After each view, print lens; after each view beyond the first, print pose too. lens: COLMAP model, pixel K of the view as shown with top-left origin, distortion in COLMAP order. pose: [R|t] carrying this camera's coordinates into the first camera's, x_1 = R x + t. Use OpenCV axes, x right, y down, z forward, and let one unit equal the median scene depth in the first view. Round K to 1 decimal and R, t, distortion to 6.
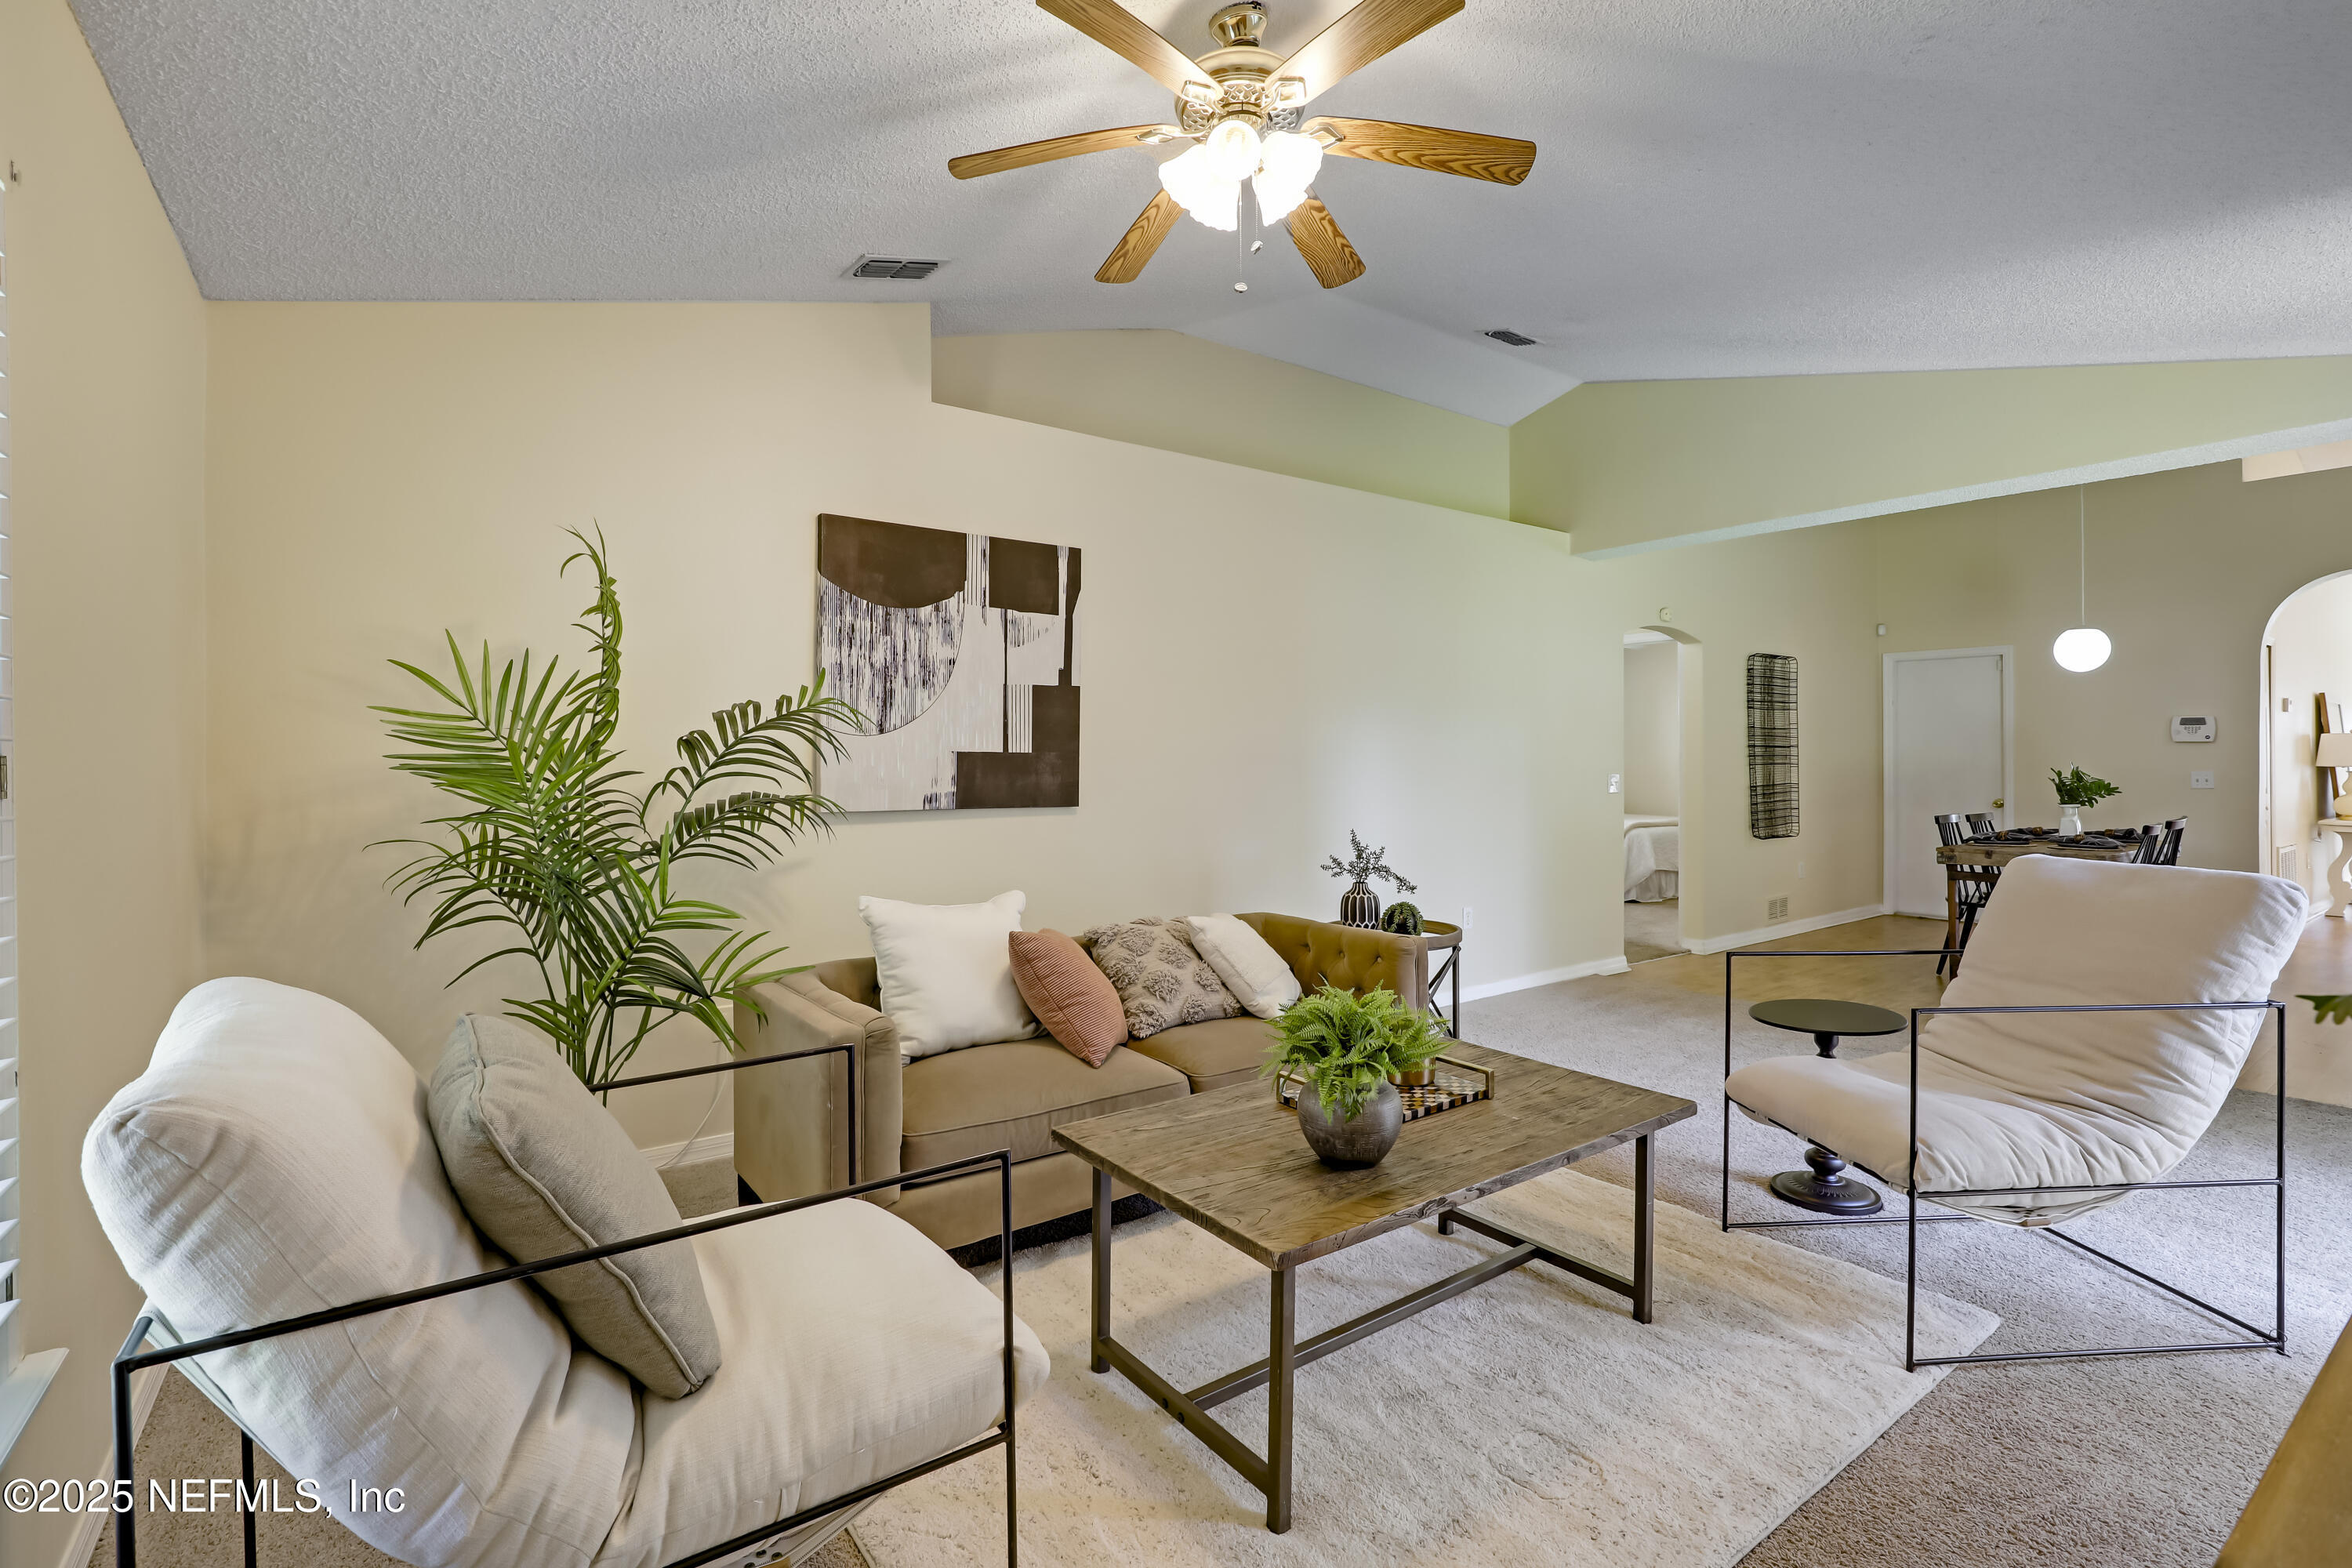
lens RADIAL K [[1075.4, 0, 1167.0], [0, 1075.4, 763.8], [0, 0, 1]] dist [-0.017027, 0.000584]
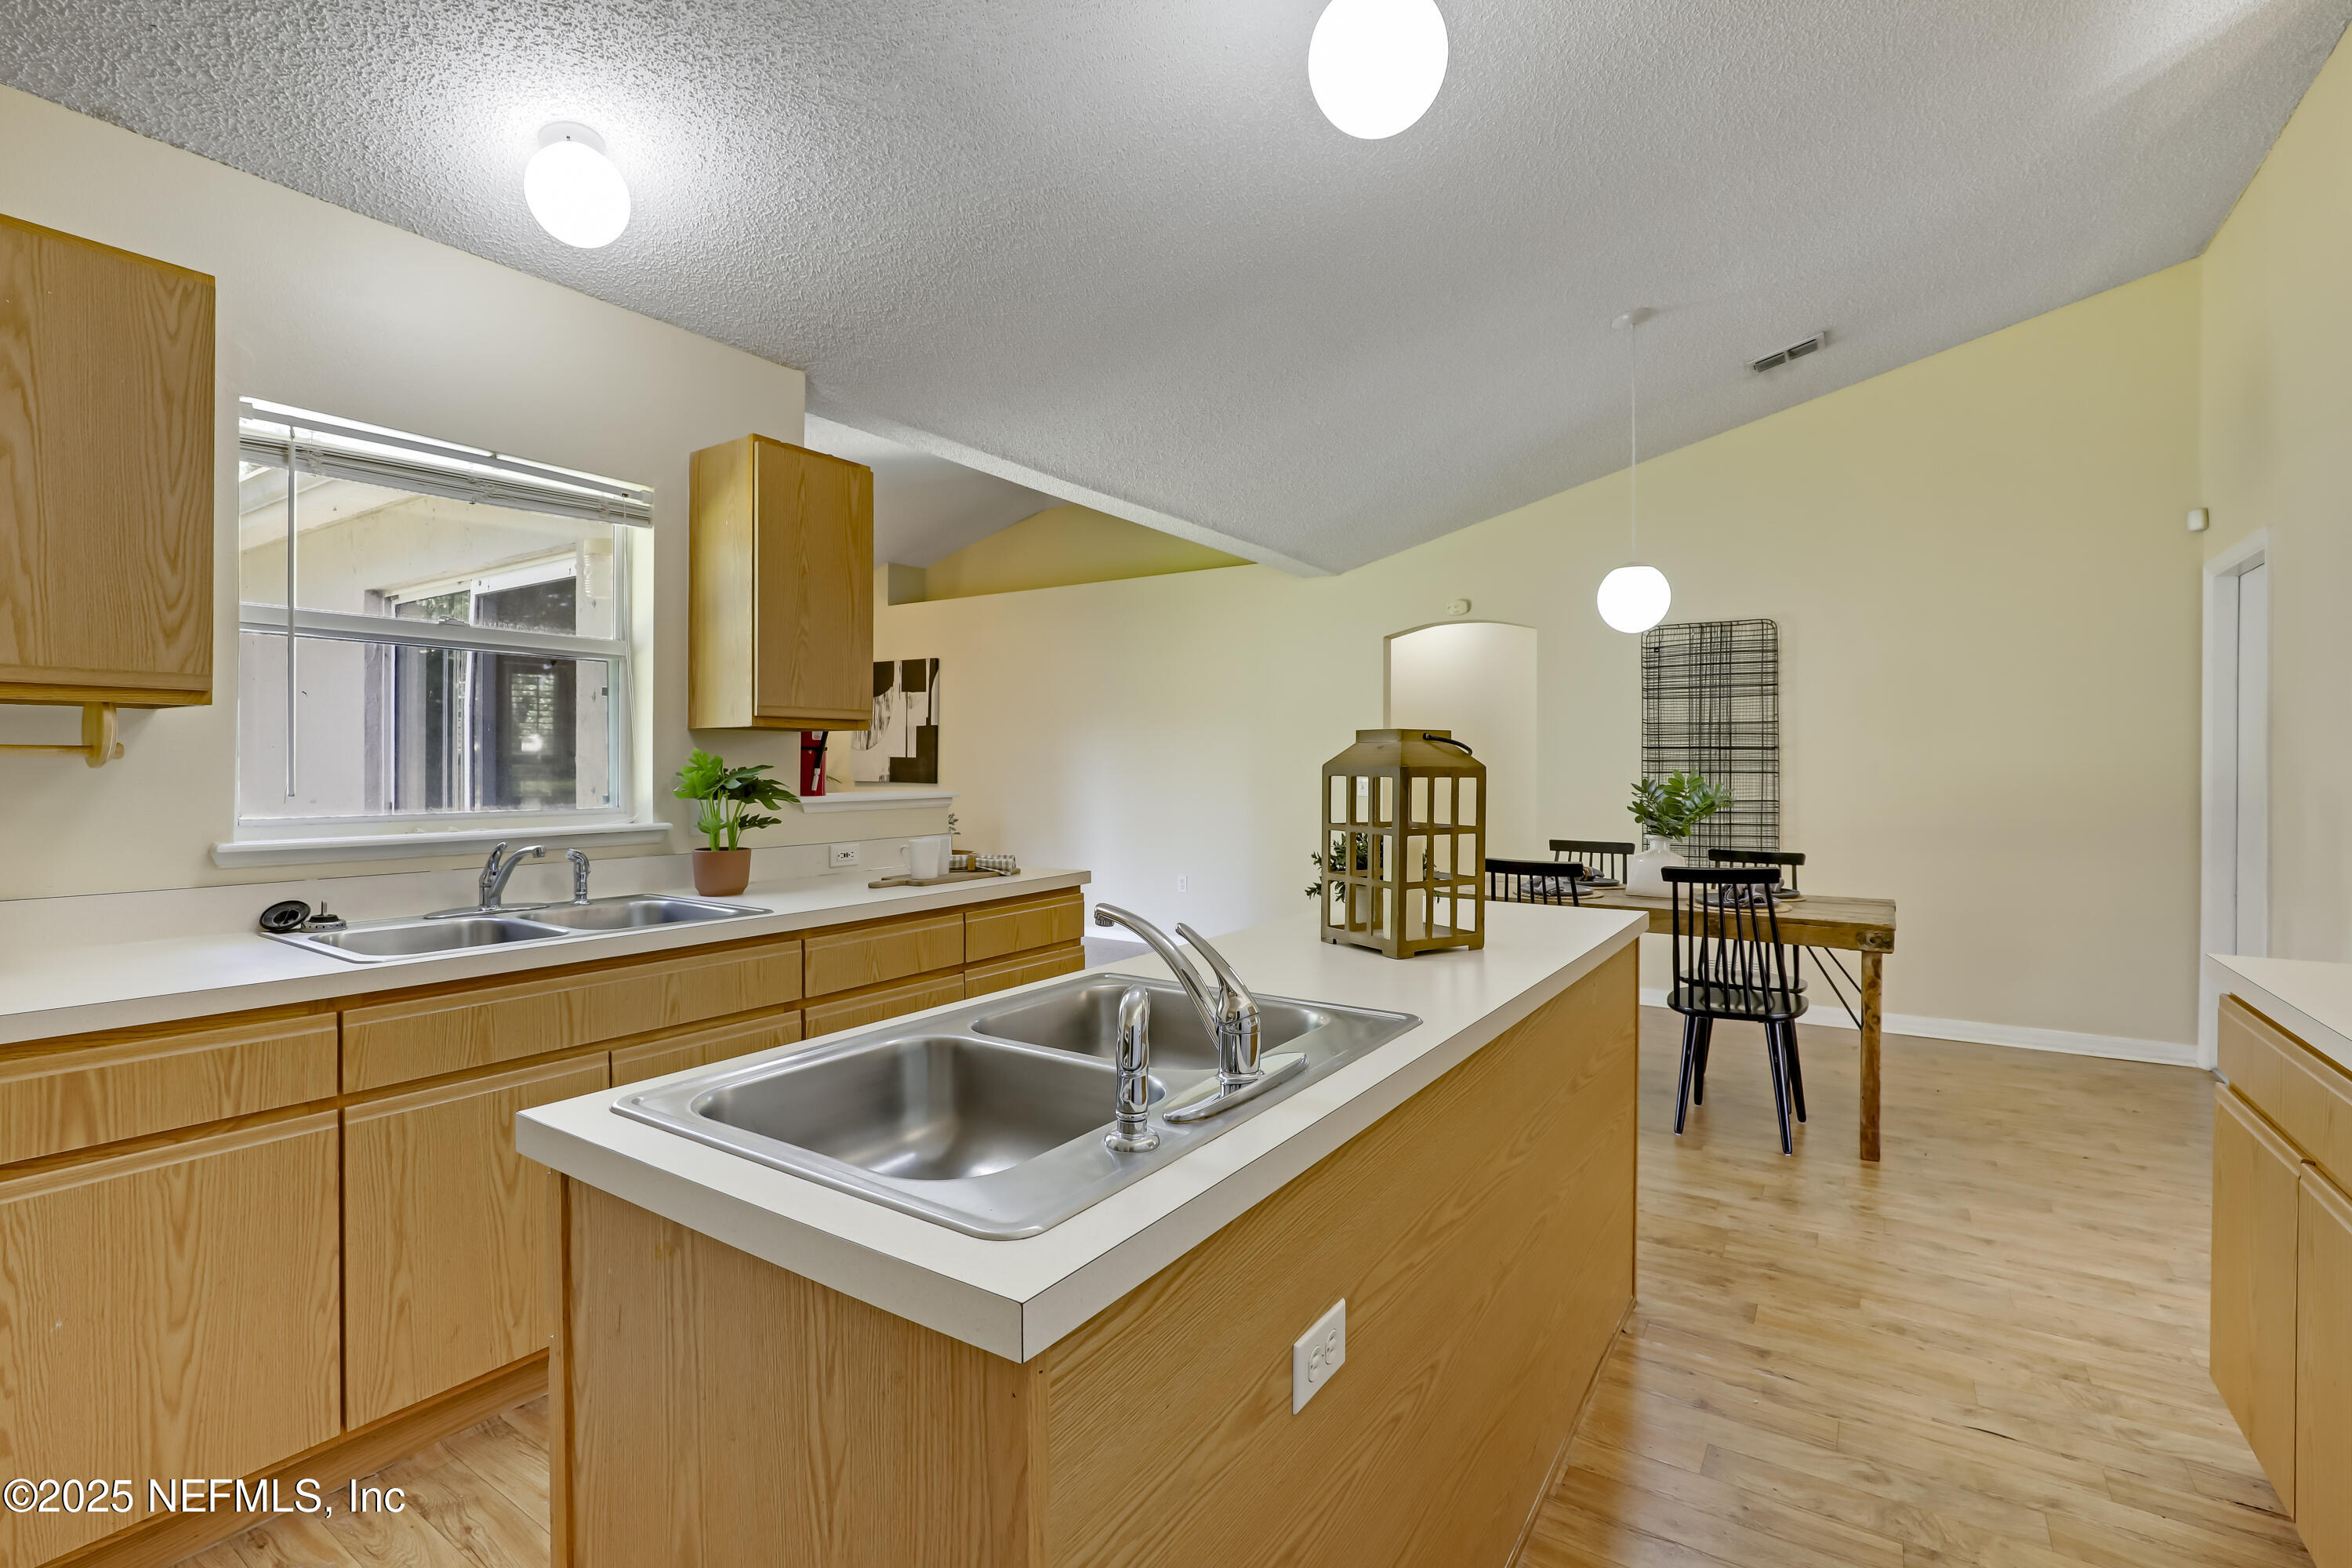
lens RADIAL K [[1071.0, 0, 1182.1], [0, 1071.0, 735.6], [0, 0, 1]] dist [-0.002290, -0.000250]
pose [[0.356334, -0.020271, -0.934139, 2.045325], [-0.008609, 0.999651, -0.024977, -0.005320], [0.934319, 0.016942, 0.356035, 0.733650]]
